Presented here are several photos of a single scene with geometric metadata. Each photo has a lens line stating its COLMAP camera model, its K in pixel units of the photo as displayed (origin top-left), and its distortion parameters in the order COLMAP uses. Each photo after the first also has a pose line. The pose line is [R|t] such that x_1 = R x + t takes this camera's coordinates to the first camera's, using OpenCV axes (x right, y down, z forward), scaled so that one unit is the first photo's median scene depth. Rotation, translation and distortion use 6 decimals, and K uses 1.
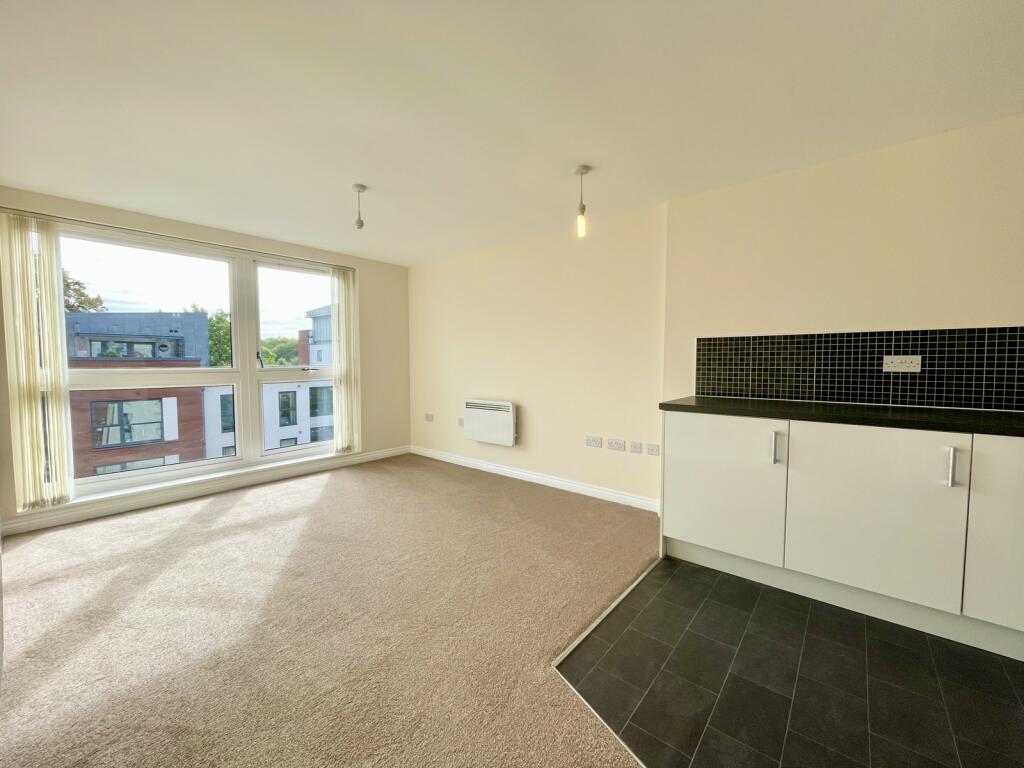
lens RADIAL K [[412.6, 0, 512.0], [0, 412.6, 384.0], [0, 0, 1]] dist [0.001056, 0.000066]
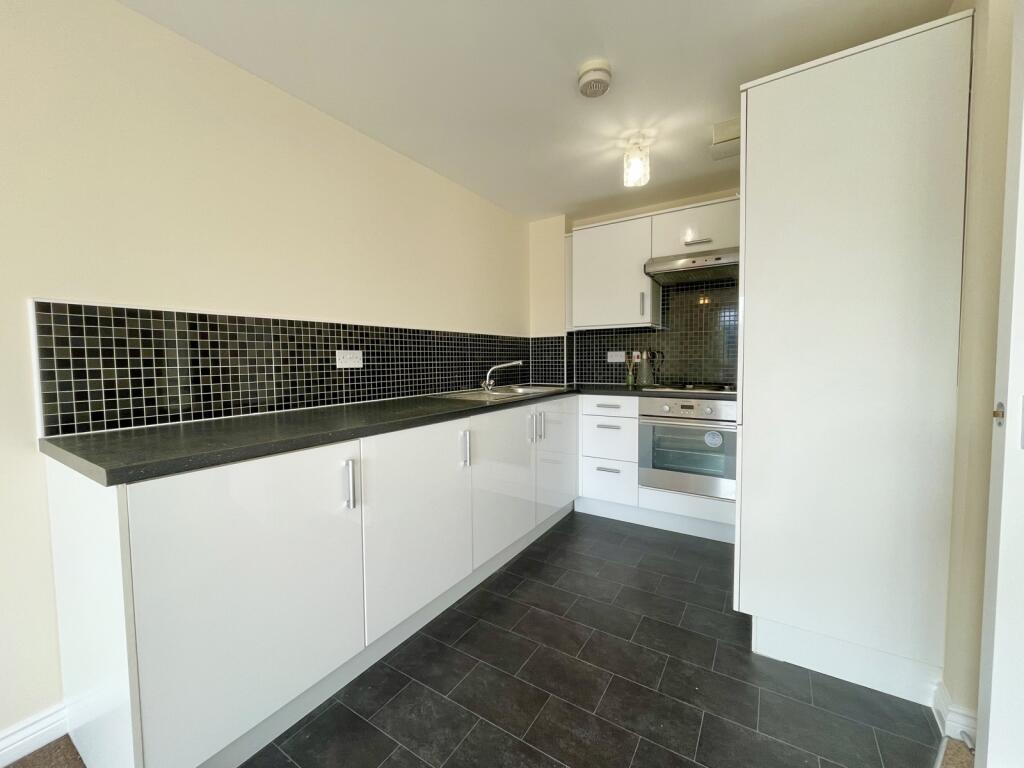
lens RADIAL K [[412.6, 0, 512.0], [0, 412.6, 384.0], [0, 0, 1]] dist [0.001056, 0.000066]
pose [[-0.127117, -0.039534, 0.991100, -0.038720], [0.088840, 0.994736, 0.051073, -0.006435], [-0.987901, 0.094541, -0.122936, 0.646910]]
